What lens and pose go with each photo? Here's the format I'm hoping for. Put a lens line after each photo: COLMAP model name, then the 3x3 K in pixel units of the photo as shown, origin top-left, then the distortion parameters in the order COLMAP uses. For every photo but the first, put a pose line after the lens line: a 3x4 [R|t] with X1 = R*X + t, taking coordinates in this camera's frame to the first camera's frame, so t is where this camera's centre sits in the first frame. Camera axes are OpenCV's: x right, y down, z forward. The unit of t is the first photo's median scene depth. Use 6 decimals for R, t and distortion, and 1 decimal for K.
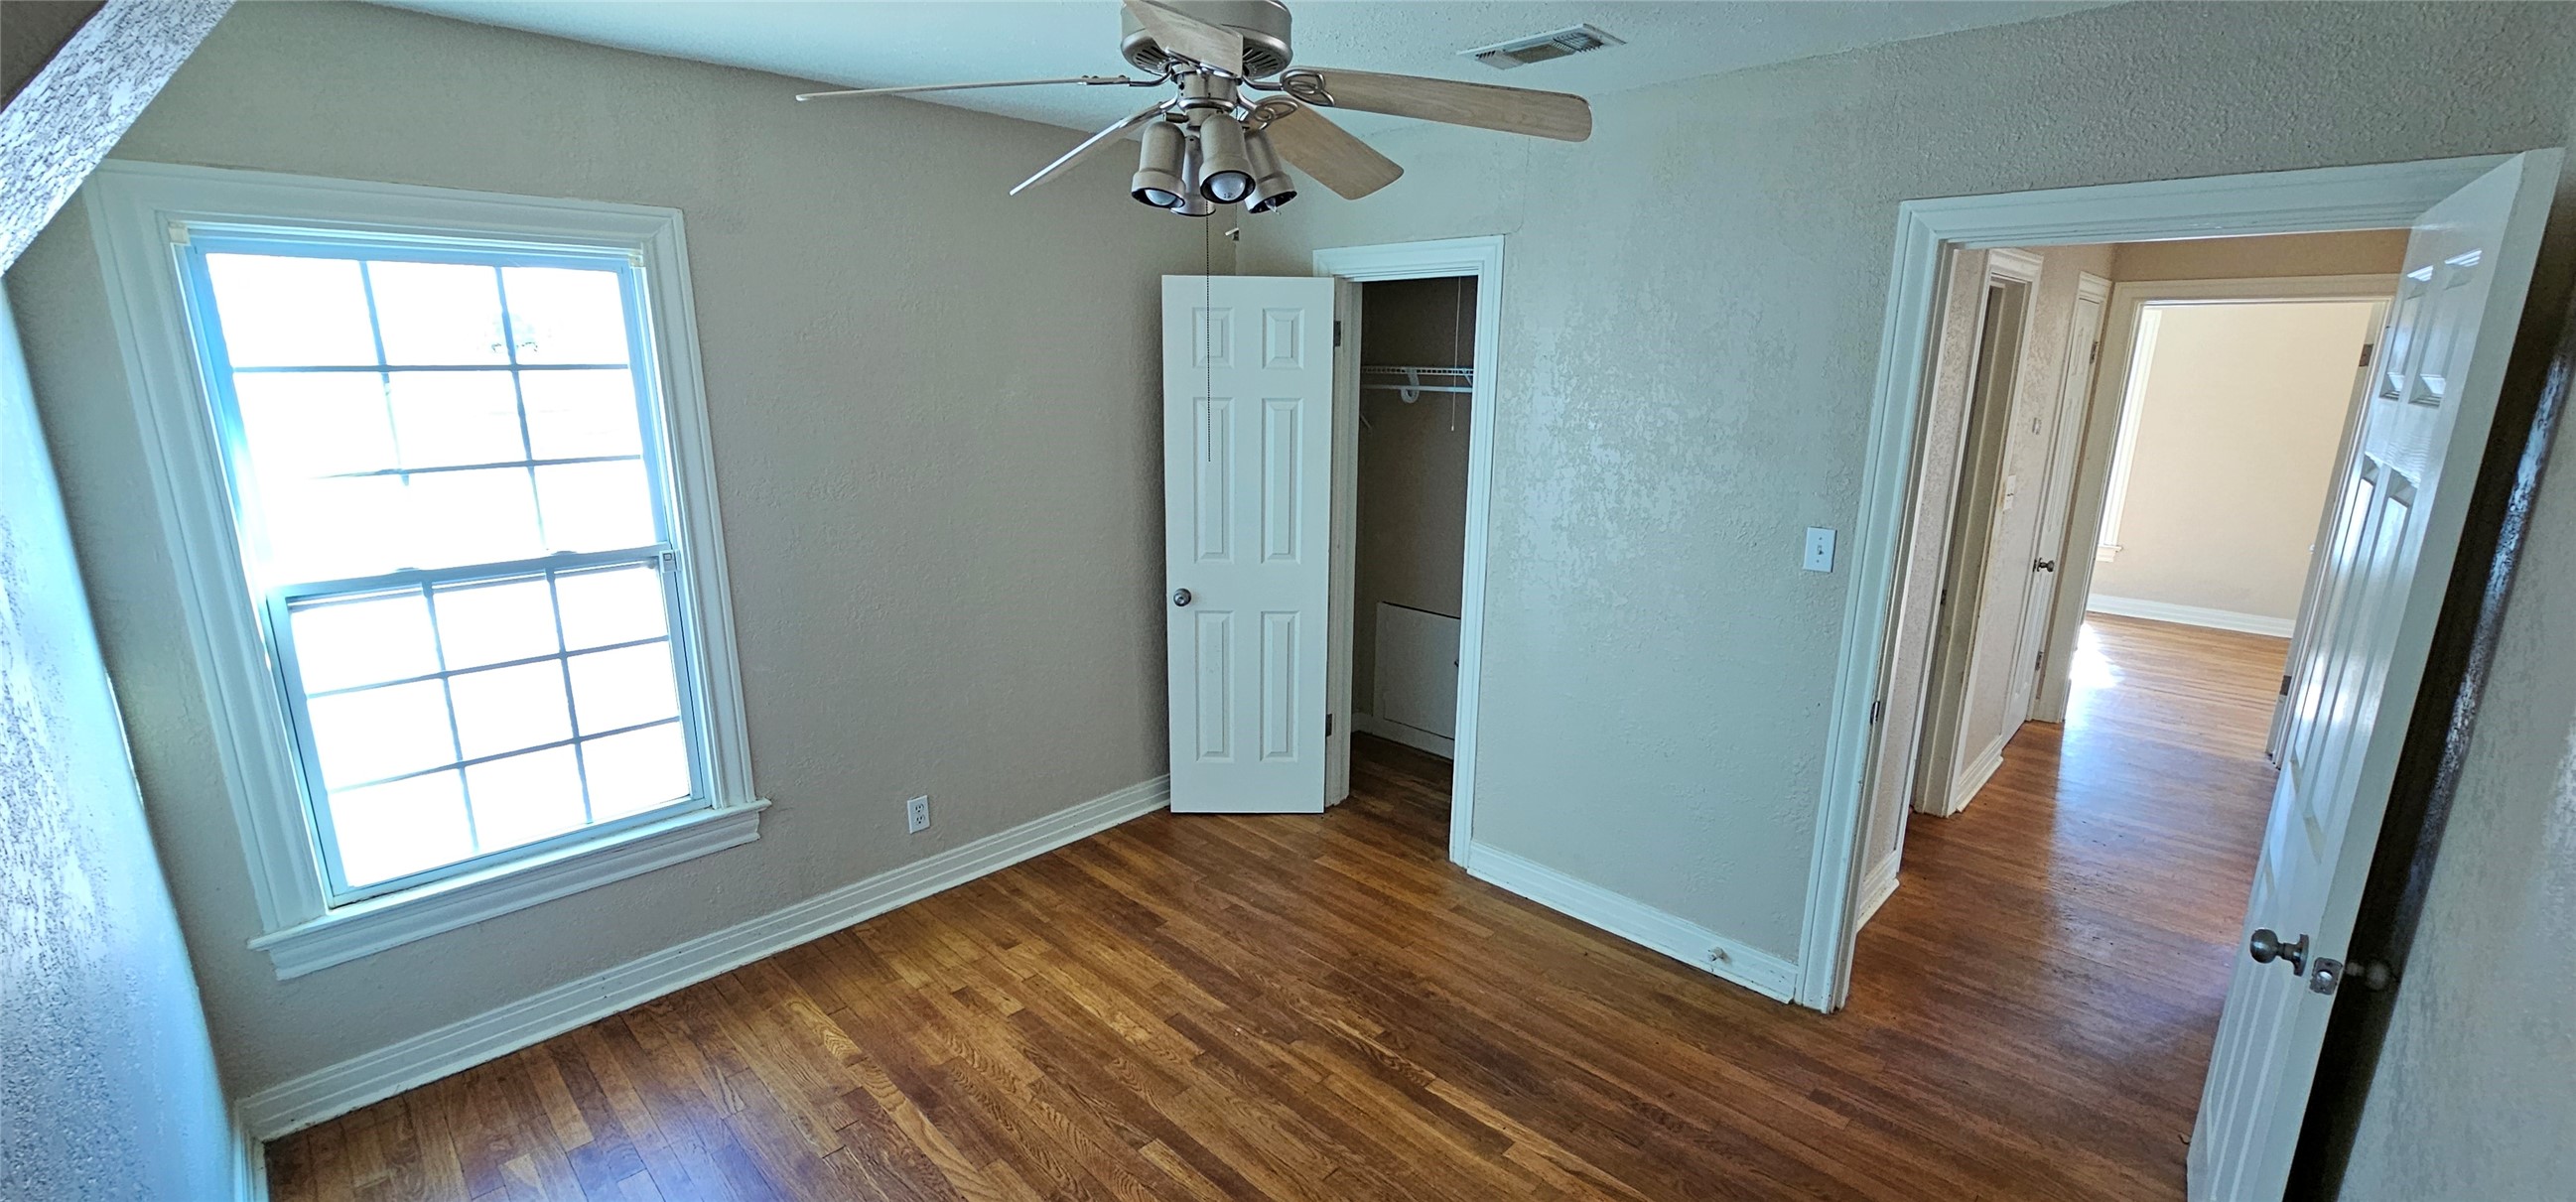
lens RADIAL K [[1052.8, 0, 1284.5], [0, 1052.8, 616.7], [0, 0, 1]] dist [-0.003323, 0.001029]
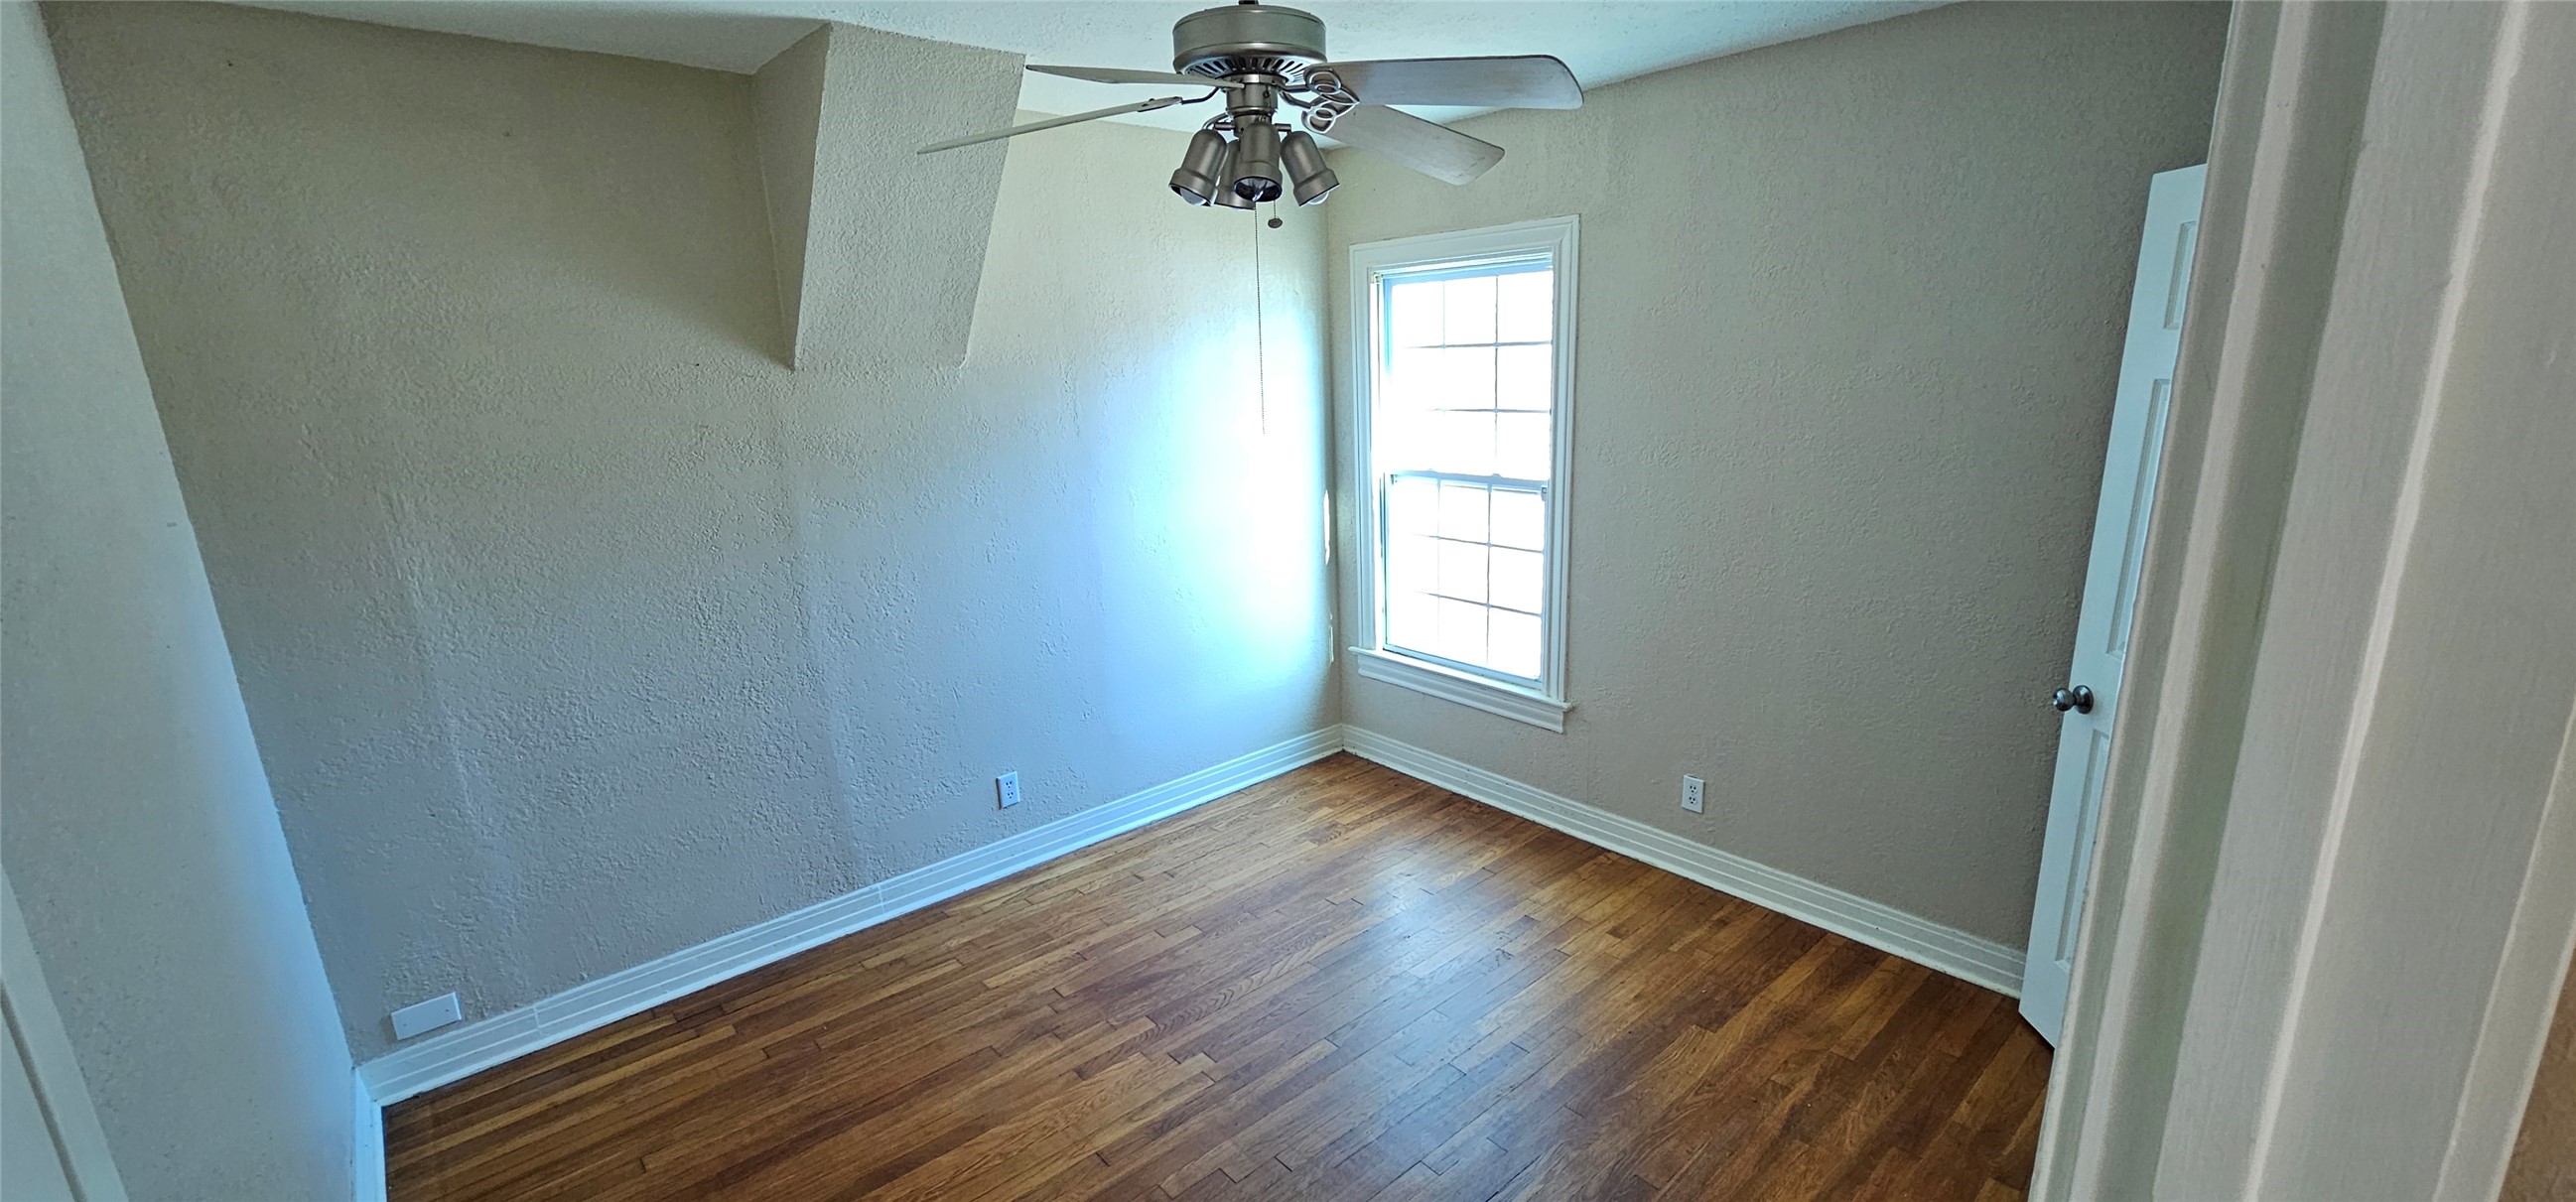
lens RADIAL K [[1052.8, 0, 1285.6], [0, 1052.8, 604.7], [0, 0, 1]] dist [-0.003323, 0.001029]
pose [[-0.072574, 0.233355, -0.969680, 0.720678], [-0.208154, 0.947290, 0.243545, -0.170786], [0.975400, 0.219517, -0.020175, 0.739925]]
